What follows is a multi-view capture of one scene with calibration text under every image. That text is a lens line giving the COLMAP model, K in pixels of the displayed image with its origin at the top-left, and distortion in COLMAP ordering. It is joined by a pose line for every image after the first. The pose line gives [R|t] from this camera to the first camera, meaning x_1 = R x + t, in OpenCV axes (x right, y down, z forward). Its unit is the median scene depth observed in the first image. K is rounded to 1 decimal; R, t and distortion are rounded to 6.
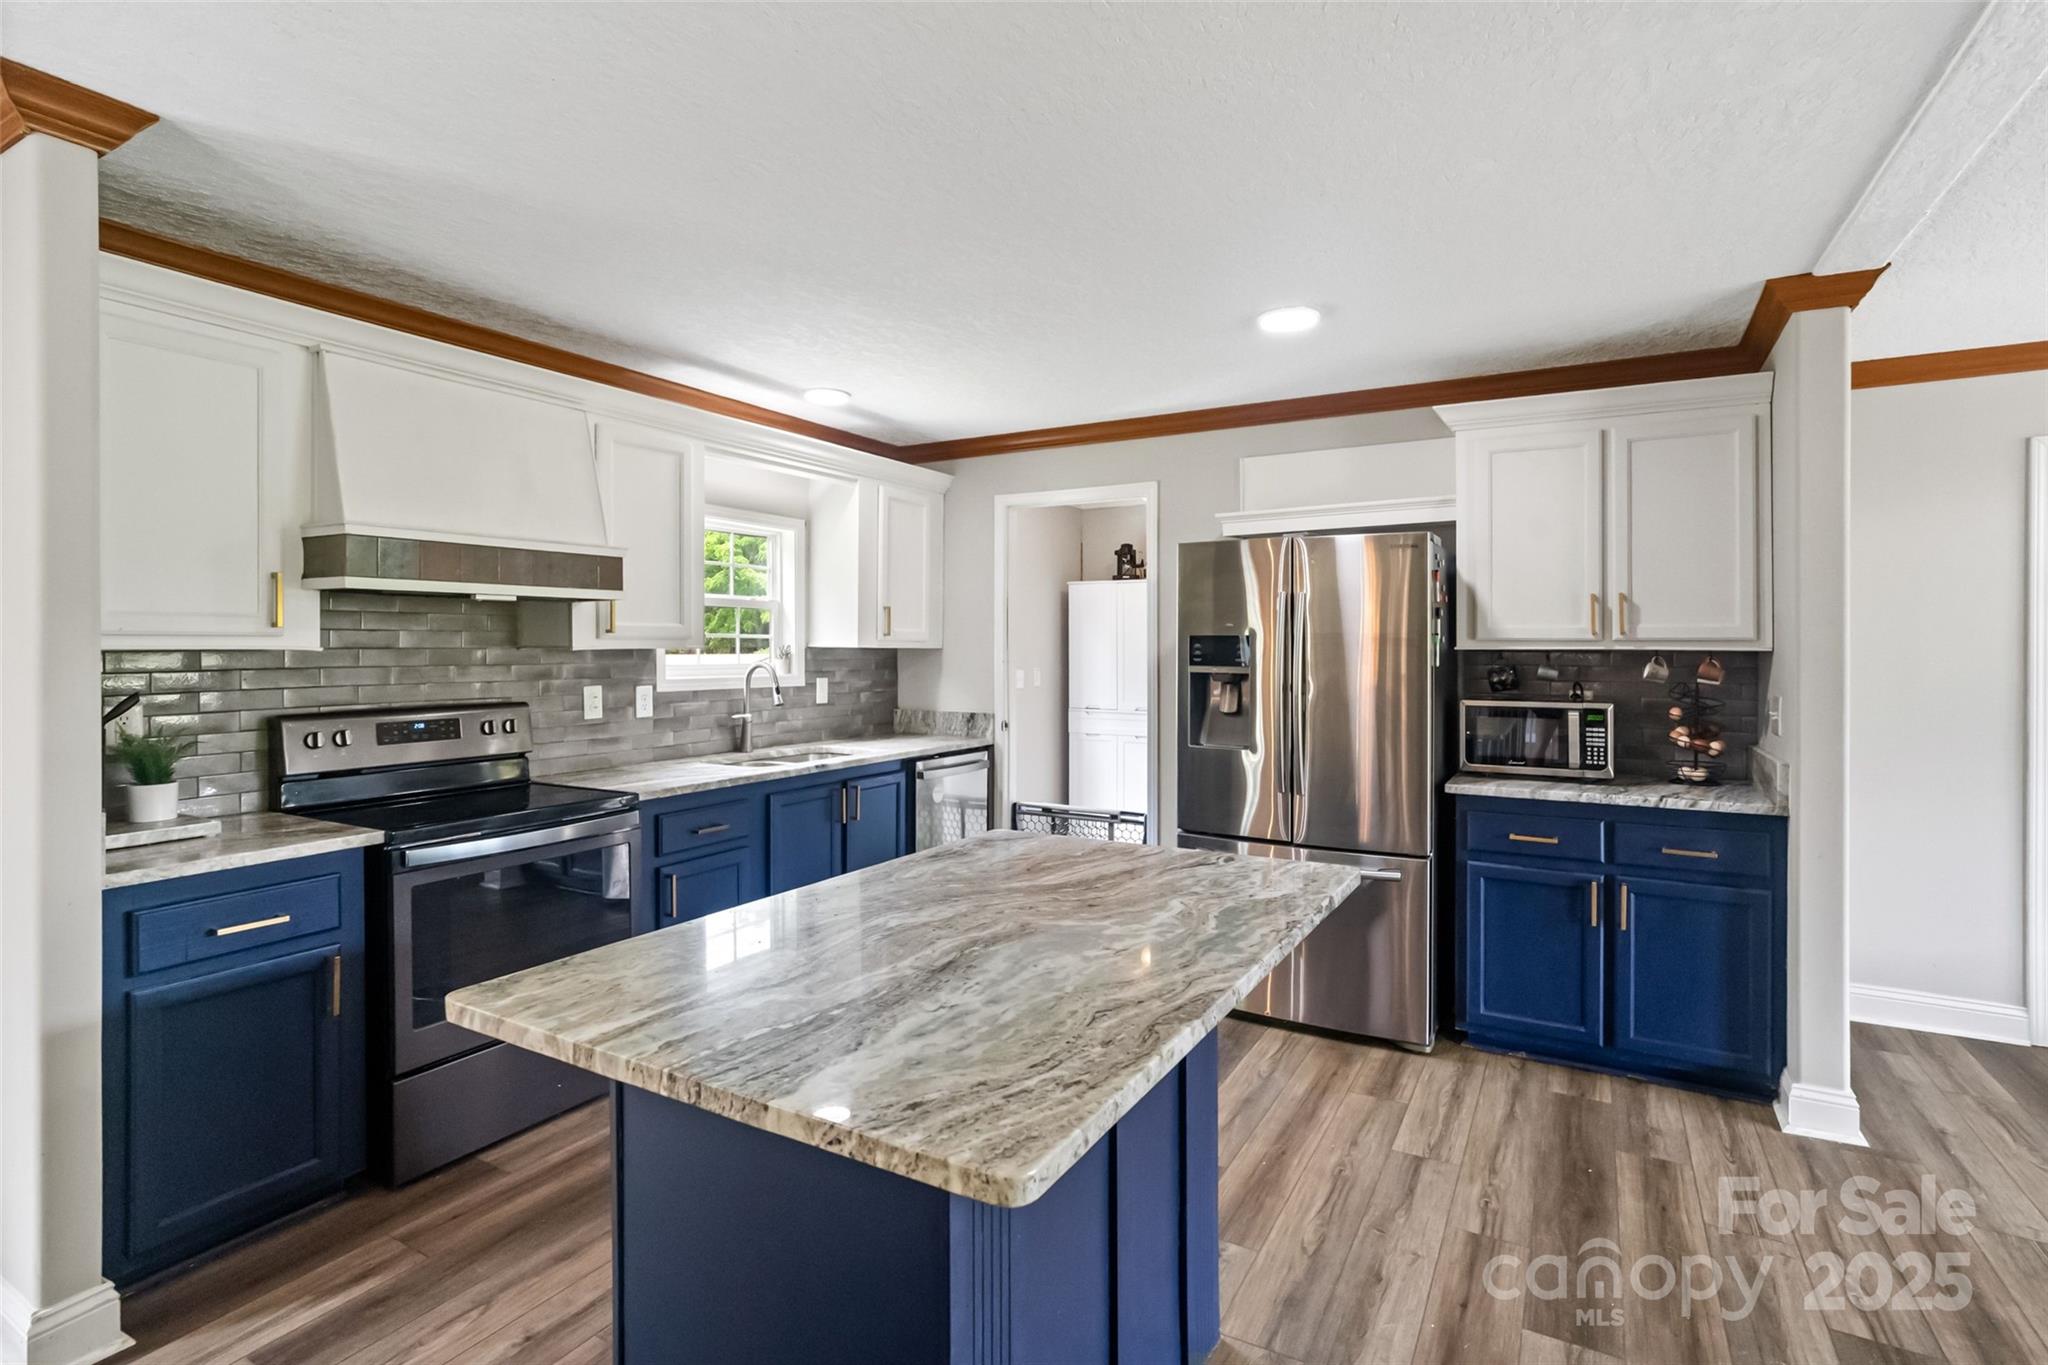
lens RADIAL K [[994.3, 0, 1027.8], [0, 994.3, 660.3], [0, 0, 1]] dist [-0.013137, 0.003652]
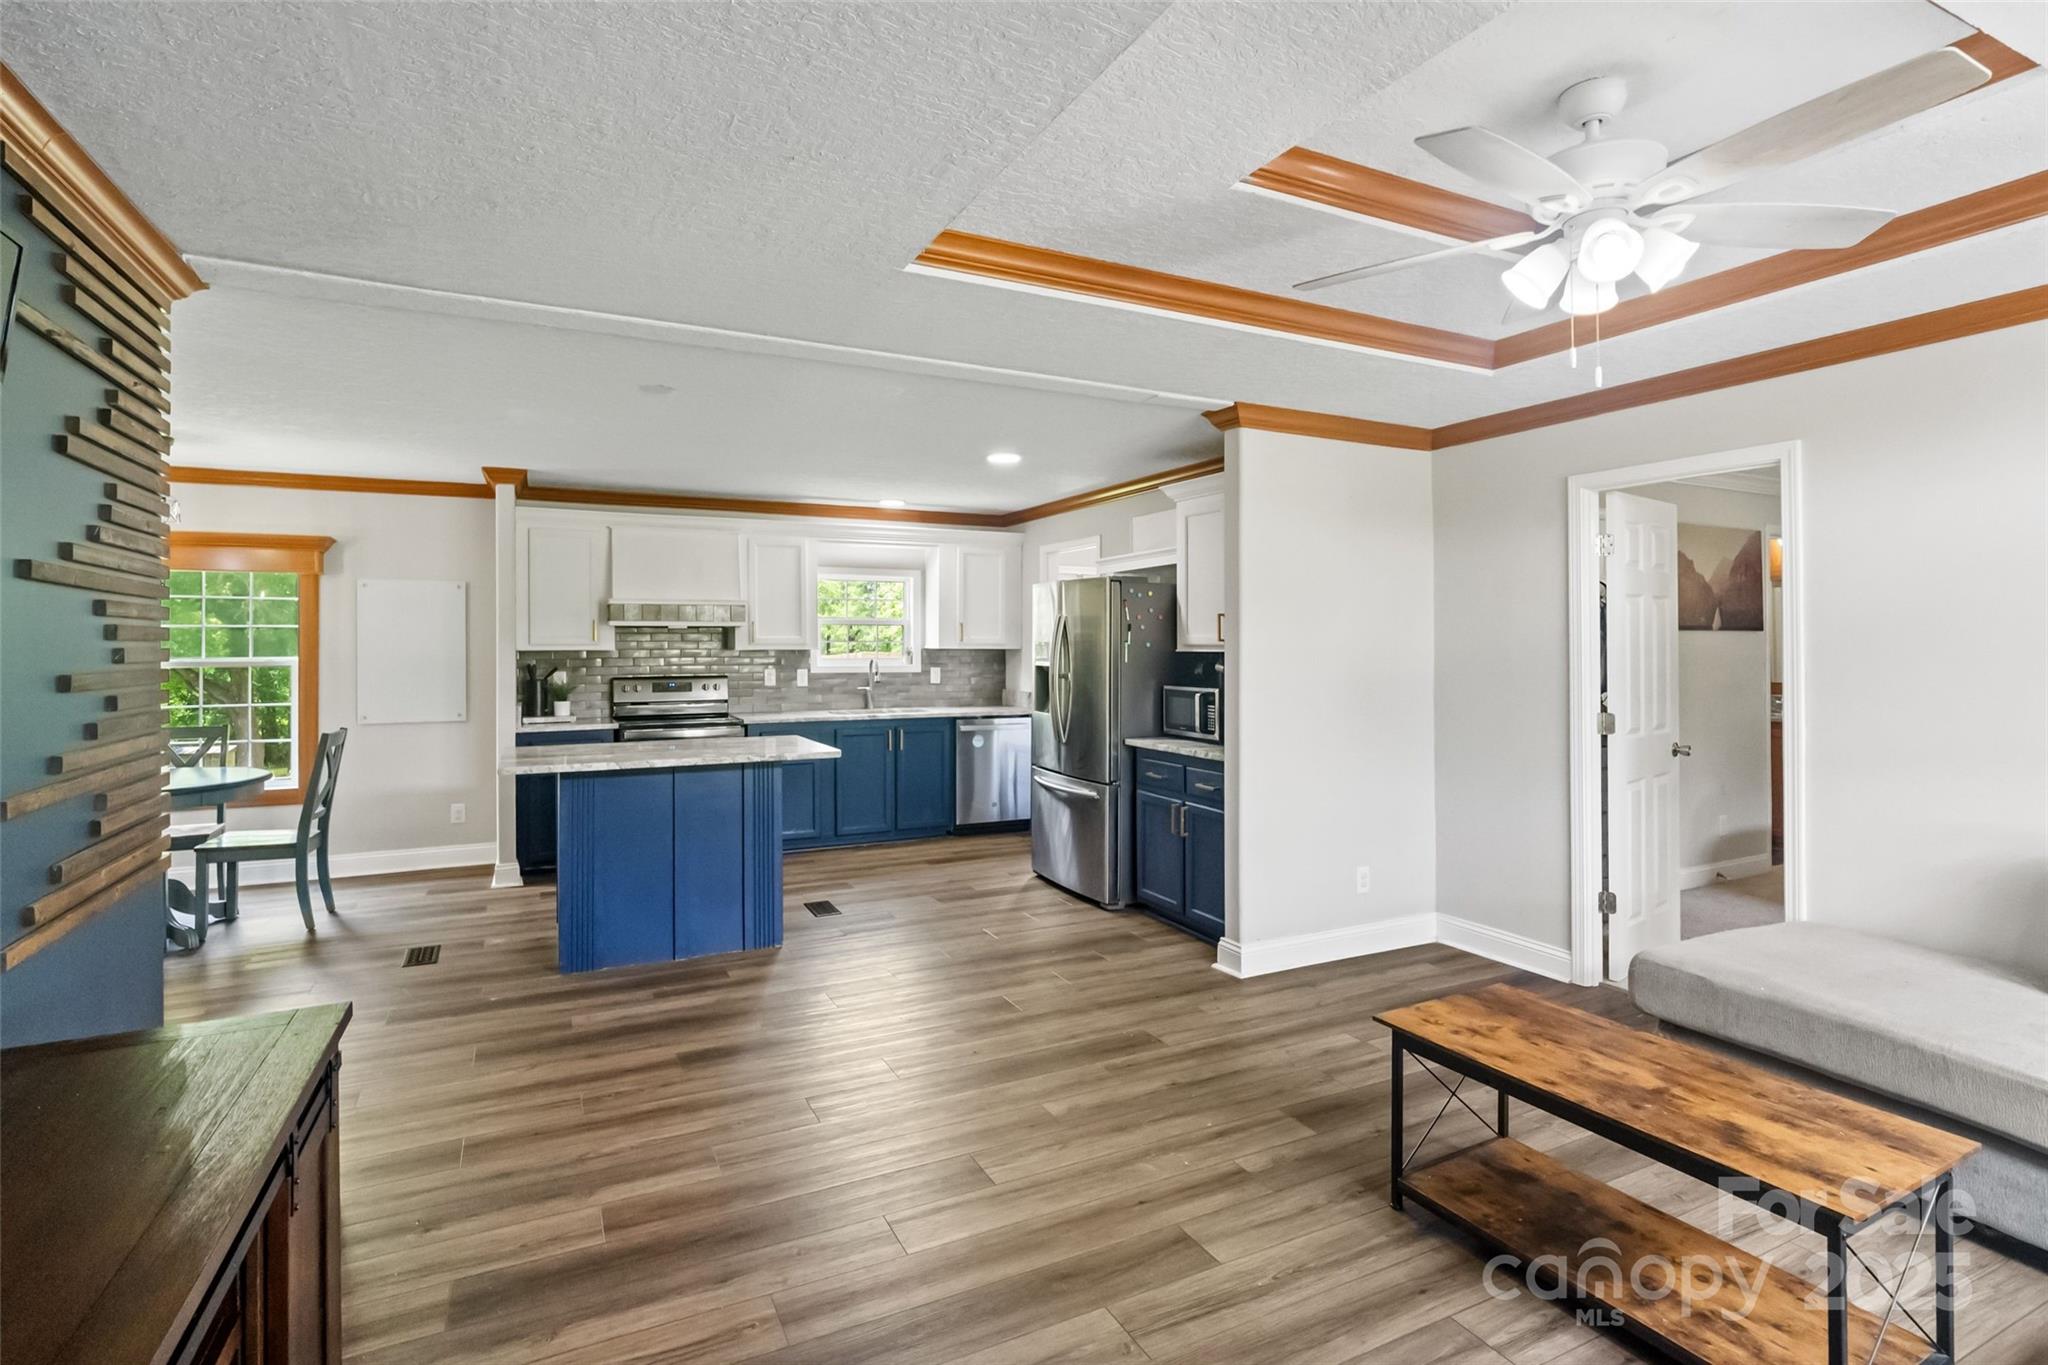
lens RADIAL K [[994.3, 0, 1029.5], [0, 994.3, 666.4], [0, 0, 1]] dist [-0.013137, 0.003652]
pose [[0.836611, 0.011666, -0.547674, 1.148084], [-0.006818, 0.999918, 0.010884, -0.003359], [0.547755, -0.005372, 0.836621, -0.377213]]
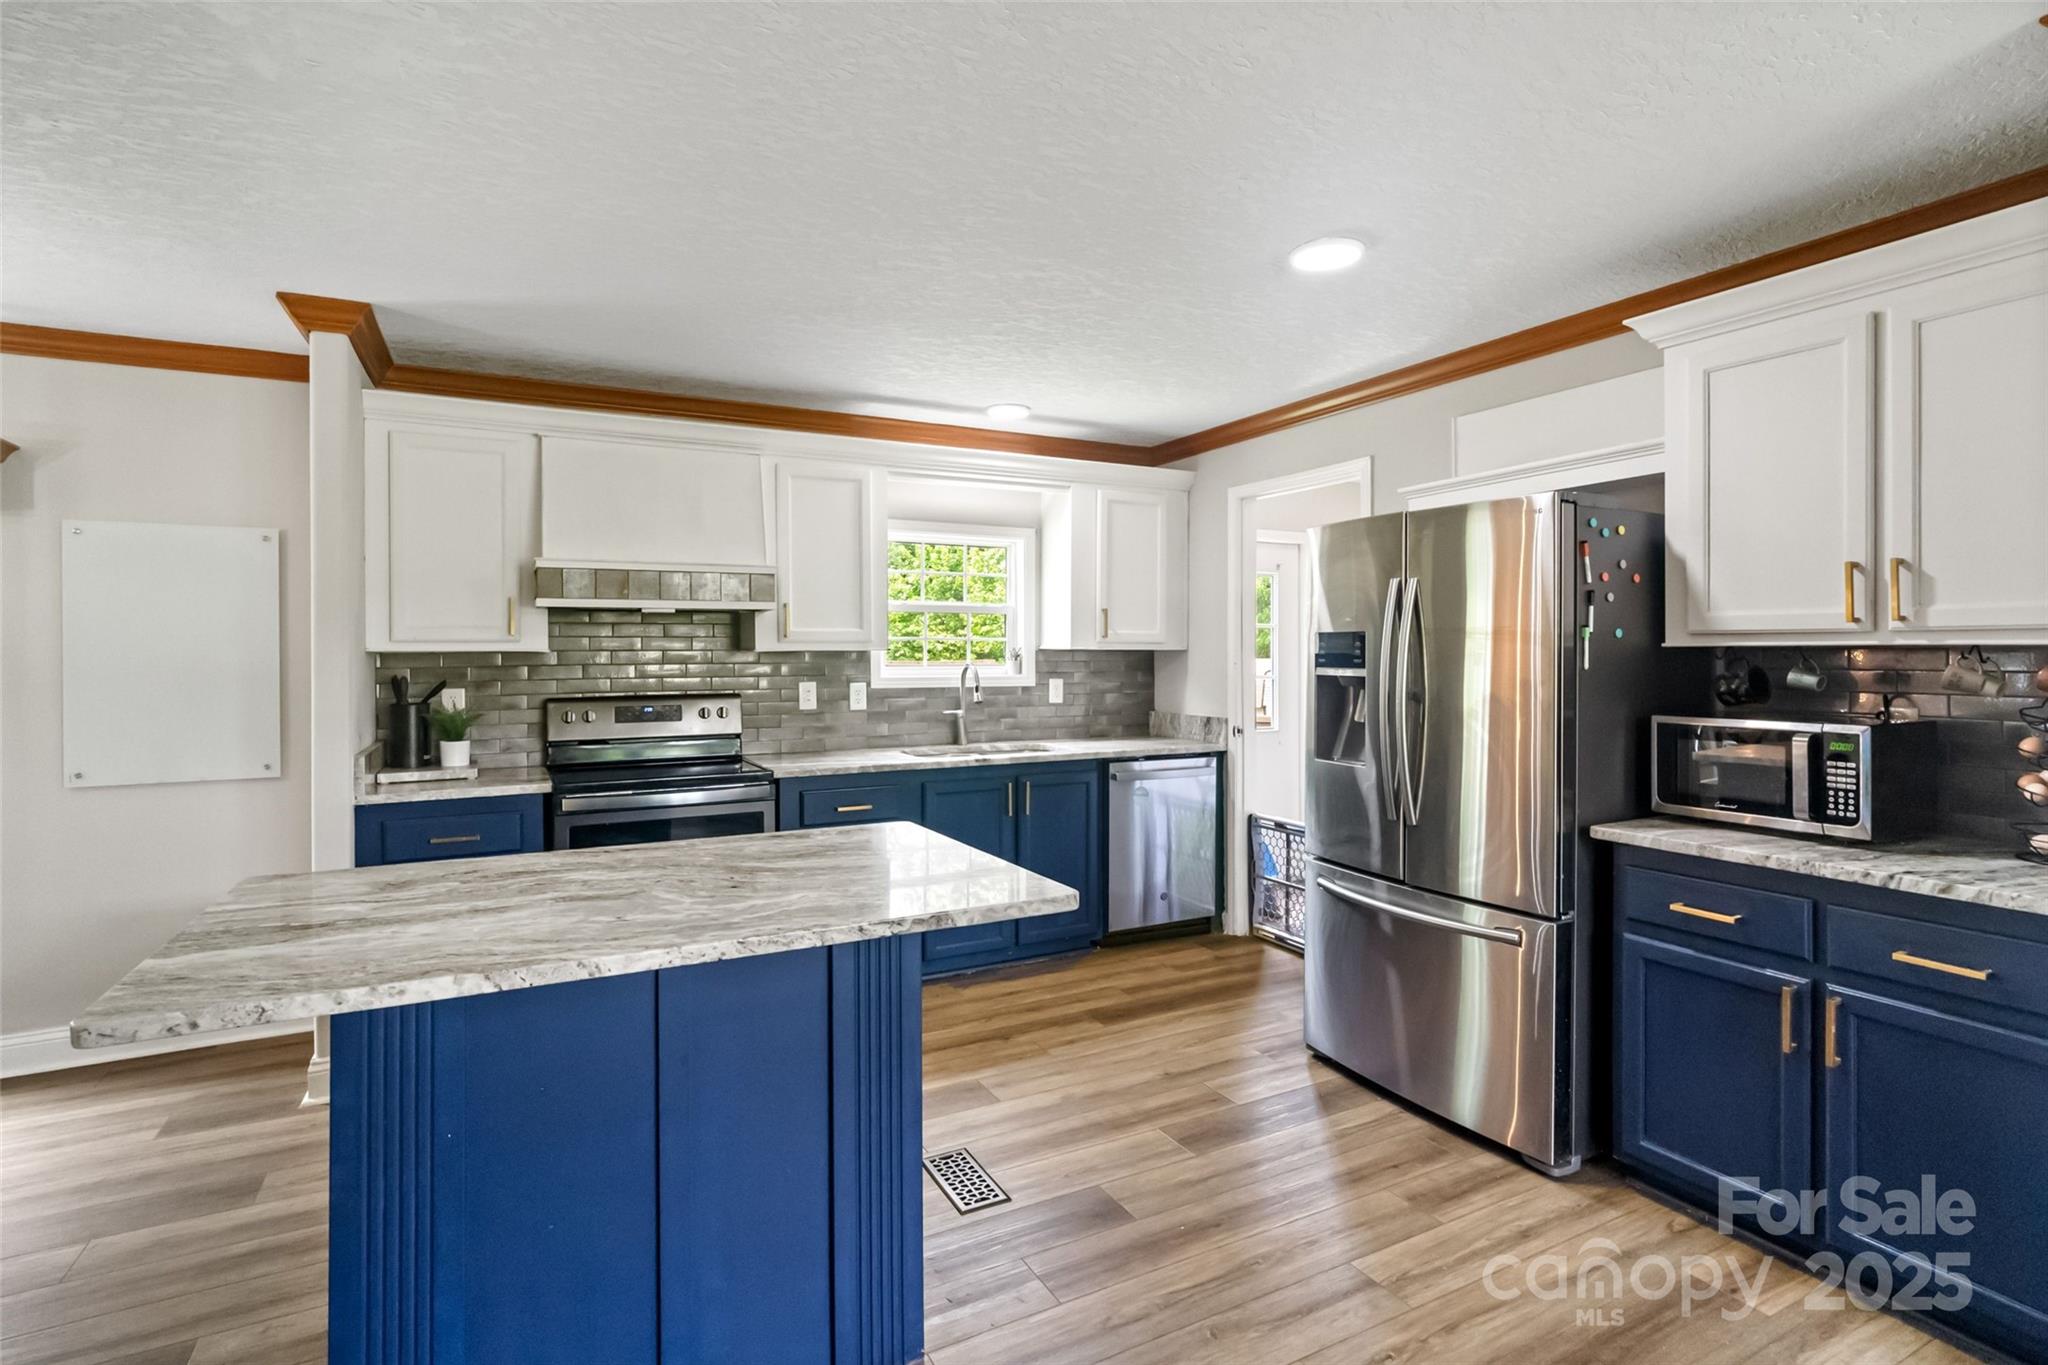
lens RADIAL K [[994.3, 0, 1019.2], [0, 994.3, 670.1], [0, 0, 1]] dist [-0.013137, 0.003652]
pose [[0.844406, 0.006030, -0.535670, 0.458129], [-0.003607, 0.999978, 0.005571, 0.004396], [0.535692, -0.002772, 0.844409, 0.138539]]
